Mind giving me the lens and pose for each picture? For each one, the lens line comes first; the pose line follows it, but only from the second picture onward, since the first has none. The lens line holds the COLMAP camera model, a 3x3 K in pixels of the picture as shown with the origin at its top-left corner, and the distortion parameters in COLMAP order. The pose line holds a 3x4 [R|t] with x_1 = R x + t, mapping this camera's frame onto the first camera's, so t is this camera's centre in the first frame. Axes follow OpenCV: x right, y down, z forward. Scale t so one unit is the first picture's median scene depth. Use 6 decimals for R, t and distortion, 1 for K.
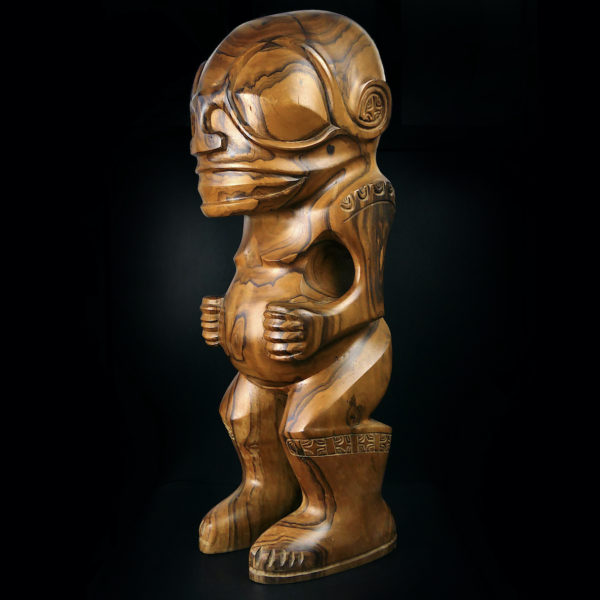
lens RADIAL K [[756.4, 0, 301.5], [0, 756.4, 299.6], [0, 0, 1]] dist [-0.045157, 0.000000]
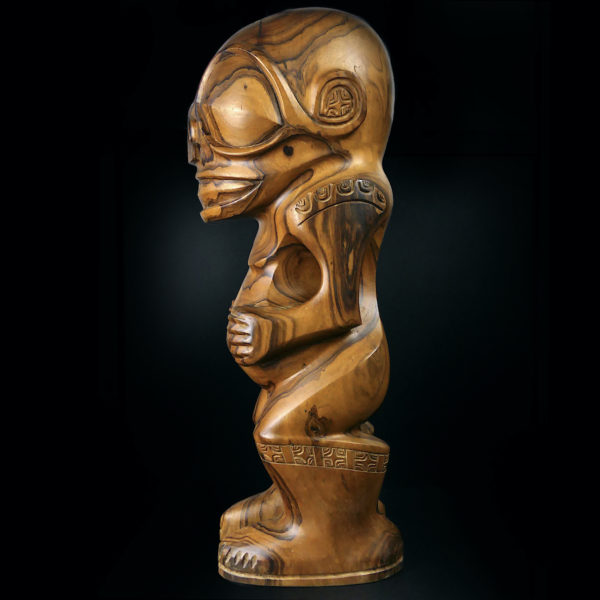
lens RADIAL K [[756.4, 0, 300.7], [0, 756.4, 302.4], [0, 0, 1]] dist [-0.045157, 0.000000]
pose [[0.830770, 0.032676, -0.555656, 0.582472], [-0.030176, 0.999451, 0.013657, -0.016898], [0.555798, 0.005422, 0.831300, 0.194356]]
